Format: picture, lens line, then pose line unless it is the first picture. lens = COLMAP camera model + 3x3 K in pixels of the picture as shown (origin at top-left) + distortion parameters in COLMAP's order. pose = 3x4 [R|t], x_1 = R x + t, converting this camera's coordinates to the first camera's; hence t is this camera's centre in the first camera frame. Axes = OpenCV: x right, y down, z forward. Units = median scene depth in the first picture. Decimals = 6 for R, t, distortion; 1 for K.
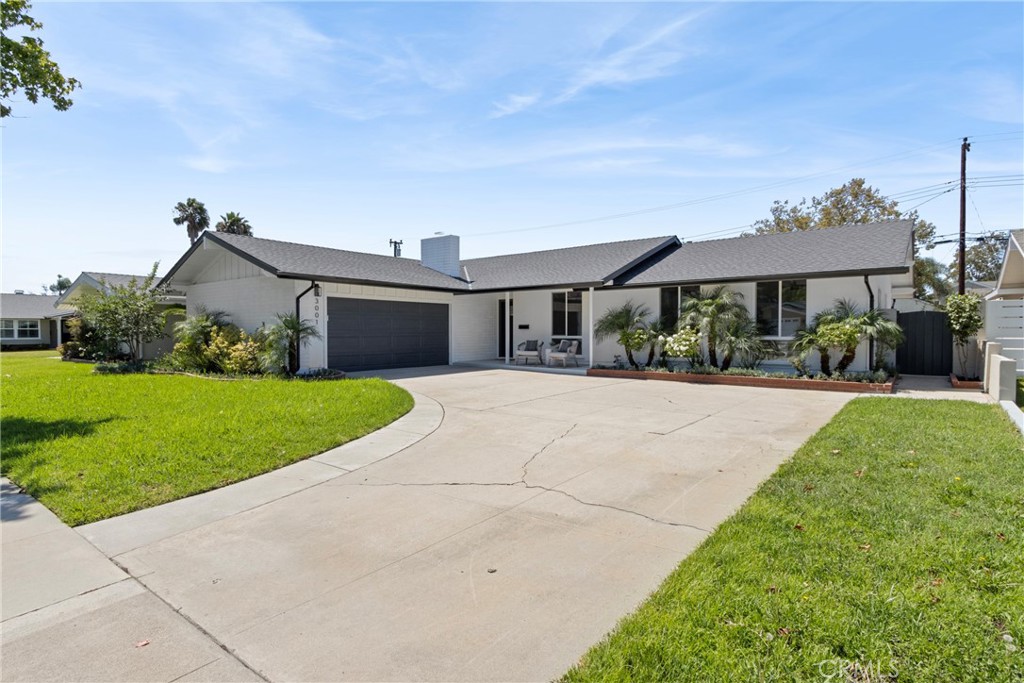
lens RADIAL K [[534.3, 0, 512.0], [0, 534.3, 341.5], [0, 0, 1]] dist [-0.018683, -0.000267]
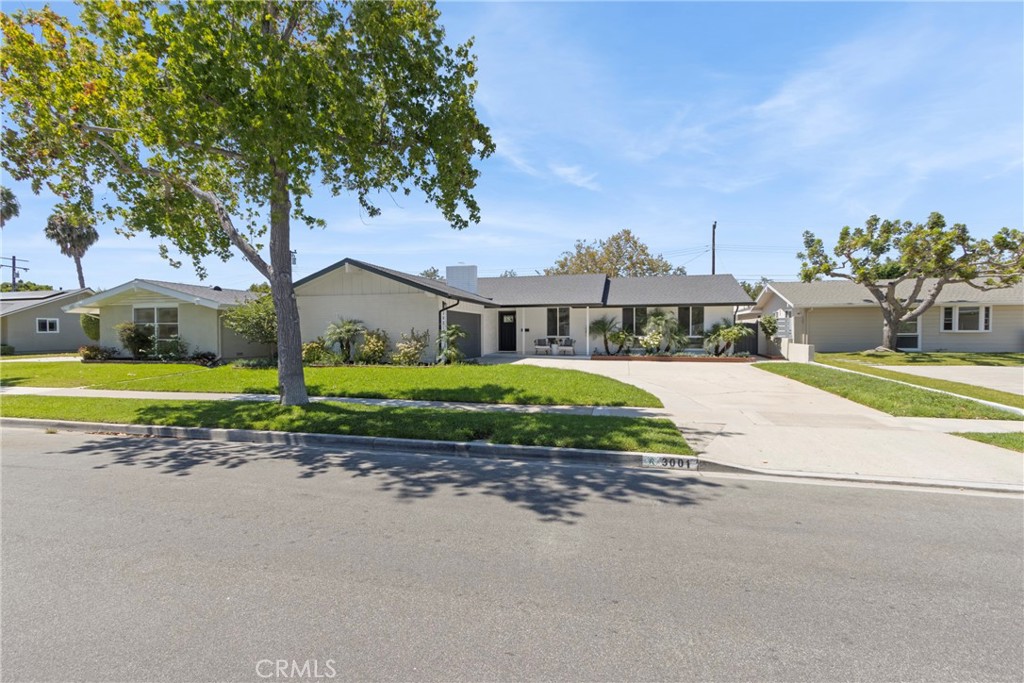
lens RADIAL K [[474.4, 0, 510.2], [0, 474.4, 338.2], [0, 0, 1]] dist [0.008791, -0.000245]
pose [[0.906458, -0.006534, 0.422244, -0.612692], [0.008724, 0.999957, -0.003254, -0.000809], [-0.422205, 0.006633, 0.906476, -0.202480]]
